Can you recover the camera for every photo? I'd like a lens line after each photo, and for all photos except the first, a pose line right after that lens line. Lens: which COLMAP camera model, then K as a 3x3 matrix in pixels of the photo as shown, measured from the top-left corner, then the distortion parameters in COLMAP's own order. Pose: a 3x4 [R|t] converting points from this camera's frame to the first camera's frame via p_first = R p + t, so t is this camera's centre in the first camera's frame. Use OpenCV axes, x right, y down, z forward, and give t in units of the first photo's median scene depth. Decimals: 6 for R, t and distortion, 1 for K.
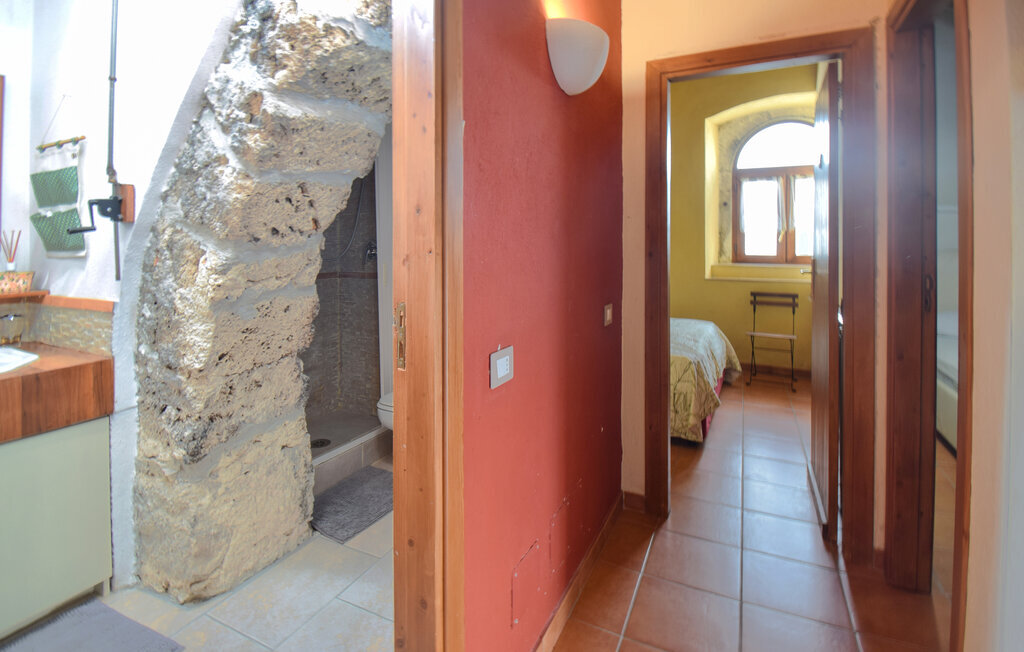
lens RADIAL K [[504.4, 0, 509.5], [0, 504.4, 249.1], [0, 0, 1]] dist [0.023014, -0.029923]
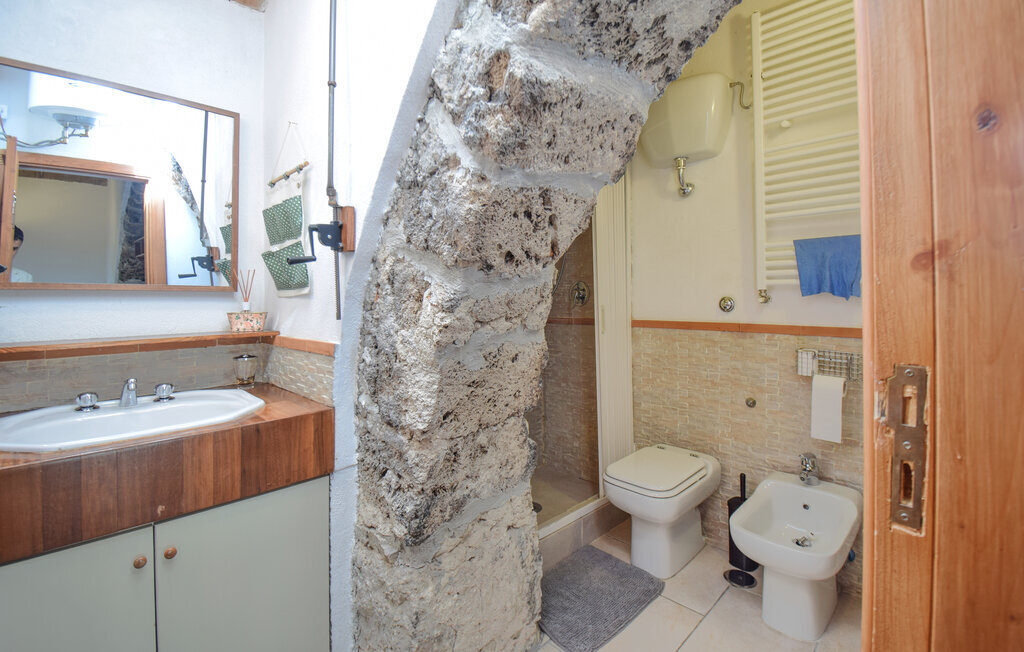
lens RADIAL K [[462.0, 0, 505.7], [0, 462.0, 290.0], [0, 0, 1]] dist [0.016596, -0.025732]
pose [[0.946775, -0.014888, -0.321552, -0.247240], [0.006803, 0.999632, -0.026255, 0.033675], [0.321825, 0.022670, 0.946528, 0.340322]]
